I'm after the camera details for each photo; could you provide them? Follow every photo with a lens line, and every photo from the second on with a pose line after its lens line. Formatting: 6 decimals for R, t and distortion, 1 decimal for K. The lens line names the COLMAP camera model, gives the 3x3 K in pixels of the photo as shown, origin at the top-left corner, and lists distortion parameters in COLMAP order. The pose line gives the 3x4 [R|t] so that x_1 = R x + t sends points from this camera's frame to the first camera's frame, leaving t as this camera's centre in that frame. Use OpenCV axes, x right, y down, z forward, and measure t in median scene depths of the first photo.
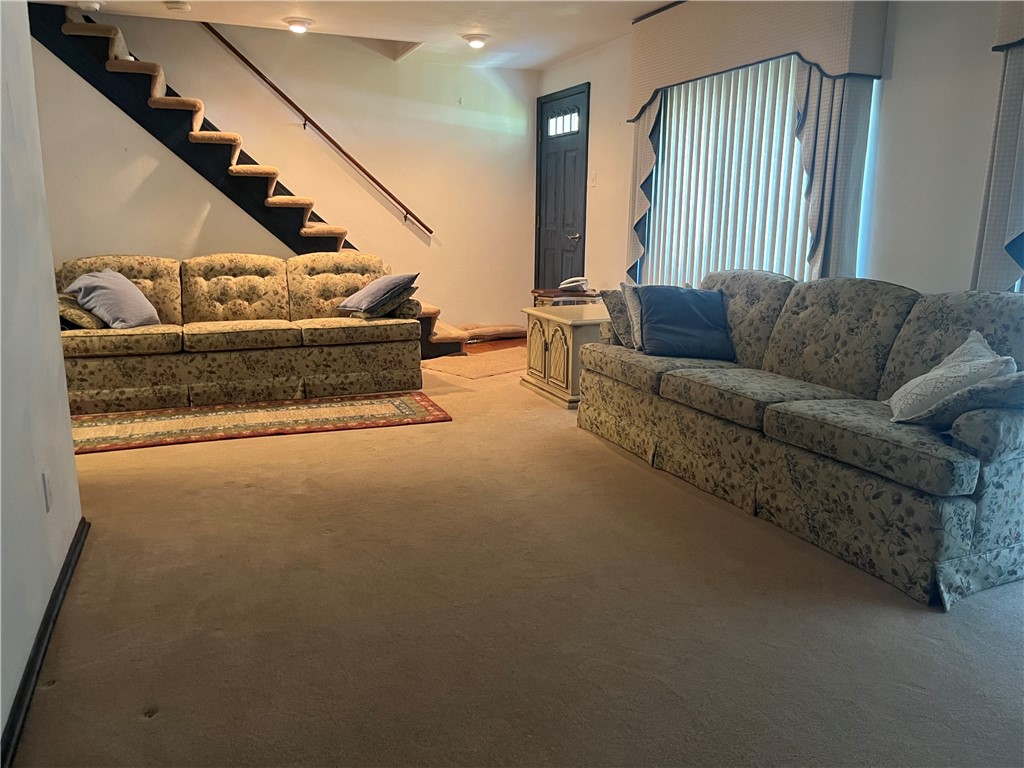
lens RADIAL K [[753.4, 0, 512.0], [0, 753.4, 384.0], [0, 0, 1]] dist [0.002917, -0.067914]
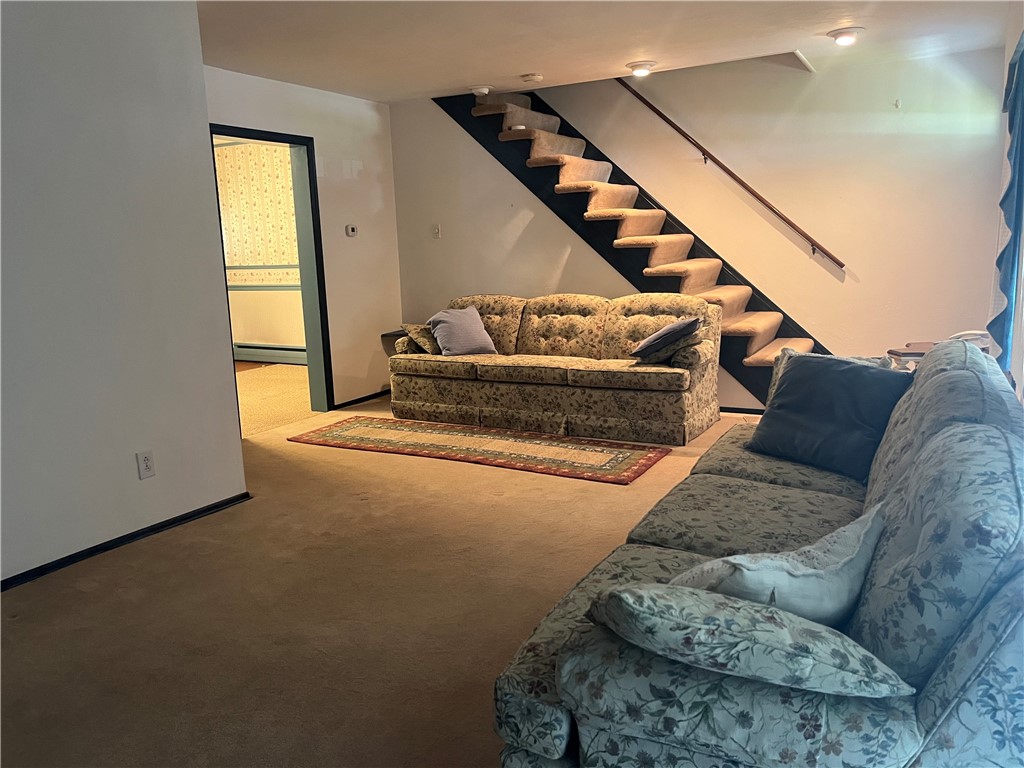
lens RADIAL K [[753.4, 0, 512.0], [0, 753.4, 384.0], [0, 0, 1]] dist [0.002917, -0.067914]
pose [[0.613700, 0.104918, -0.782537, 0.466430], [-0.125980, 0.991446, 0.034128, -0.074623], [0.779424, 0.077640, 0.621667, 0.283359]]
